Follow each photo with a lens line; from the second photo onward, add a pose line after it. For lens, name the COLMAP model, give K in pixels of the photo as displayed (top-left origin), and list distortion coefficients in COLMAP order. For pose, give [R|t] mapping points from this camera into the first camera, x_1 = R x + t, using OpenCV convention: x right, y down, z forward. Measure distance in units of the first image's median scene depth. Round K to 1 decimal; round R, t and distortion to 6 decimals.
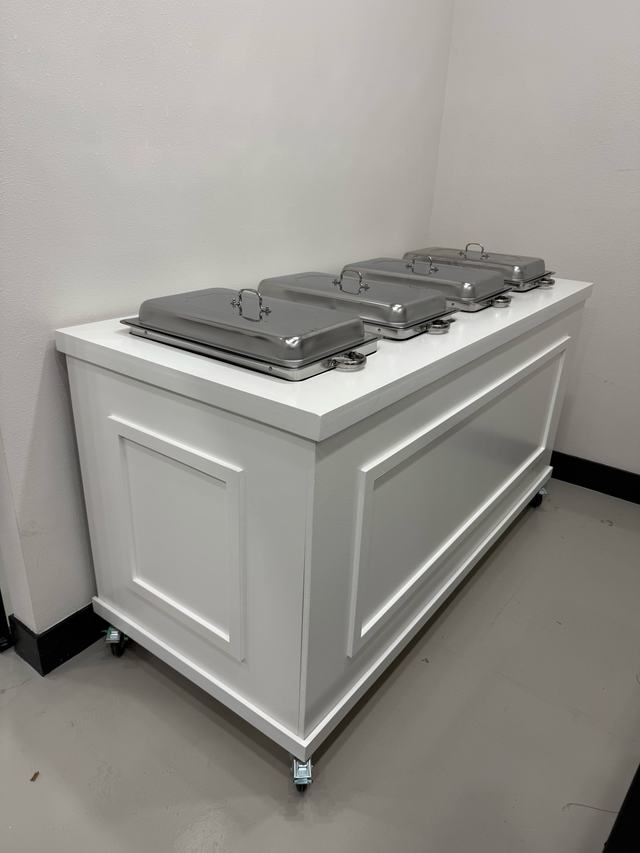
lens RADIAL K [[600.6, 0, 320.0], [0, 600.6, 426.5], [0, 0, 1]] dist [0.004043, 0.001982]
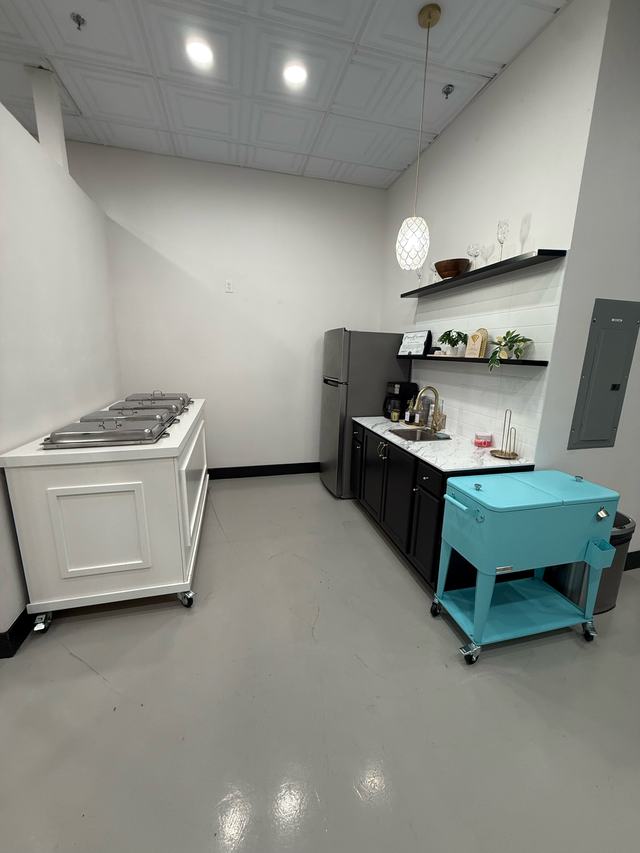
lens RADIAL K [[337.6, 0, 320.0], [0, 337.6, 426.5], [0, 0, 1]] dist [-0.000243, -0.000030]
pose [[0.628352, -0.192700, 0.753685, -0.489640], [0.317586, 0.947965, -0.022401, 0.085211], [-0.710150, 0.253436, 0.656854, -0.396456]]
